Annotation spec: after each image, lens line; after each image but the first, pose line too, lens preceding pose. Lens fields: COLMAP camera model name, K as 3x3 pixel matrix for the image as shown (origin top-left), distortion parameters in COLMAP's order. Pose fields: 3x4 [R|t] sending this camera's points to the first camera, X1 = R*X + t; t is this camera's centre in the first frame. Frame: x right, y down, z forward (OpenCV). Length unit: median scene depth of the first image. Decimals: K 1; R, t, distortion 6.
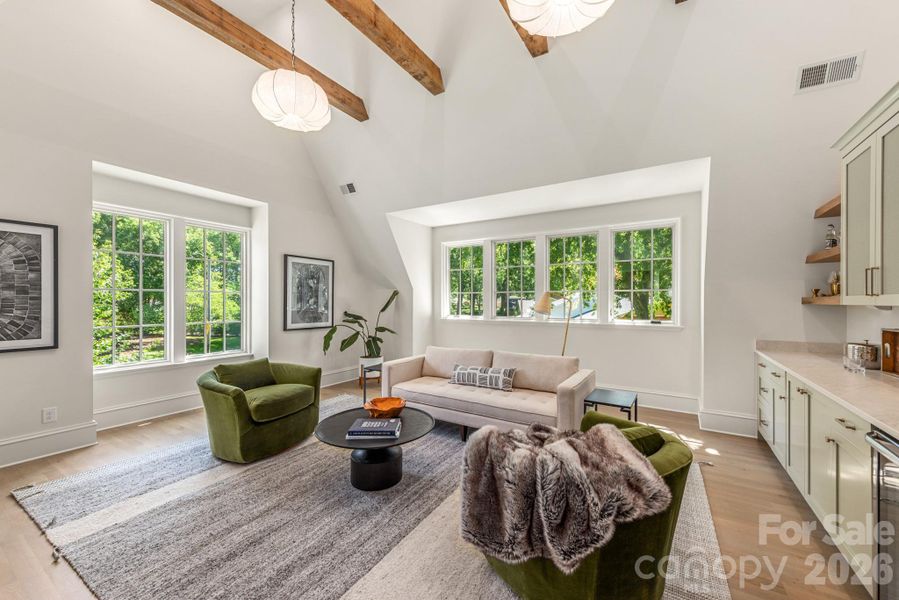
lens RADIAL K [[354.2, 0, 451.0], [0, 354.2, 301.2], [0, 0, 1]] dist [0.007229, -0.001715]
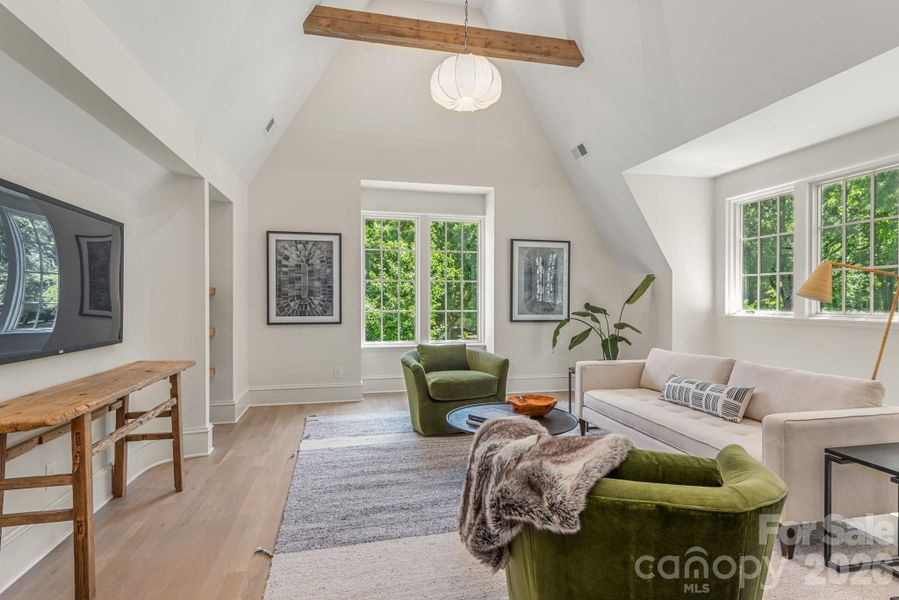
lens RADIAL K [[469.3, 0, 448.0], [0, 469.3, 299.0], [0, 0, 1]] dist [0.021181, -0.001094]
pose [[0.695602, -0.000389, -0.718427, 0.383851], [-0.000922, 0.999999, -0.001435, 0.033951], [0.718427, 0.001661, 0.695601, 0.041599]]
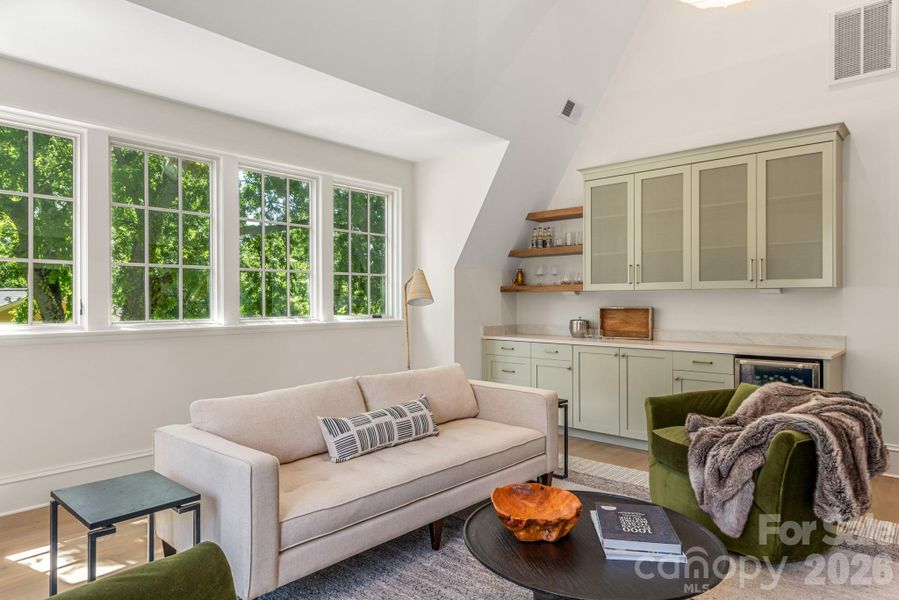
lens RADIAL K [[557.3, 0, 452.3], [0, 557.3, 299.4], [0, 0, 1]] dist [0.006695, 0.000777]
pose [[0.165440, -0.000532, 0.986220, -0.685797], [0.004469, 0.999990, -0.000210, 0.027521], [-0.986210, 0.004442, 0.165441, 0.753718]]
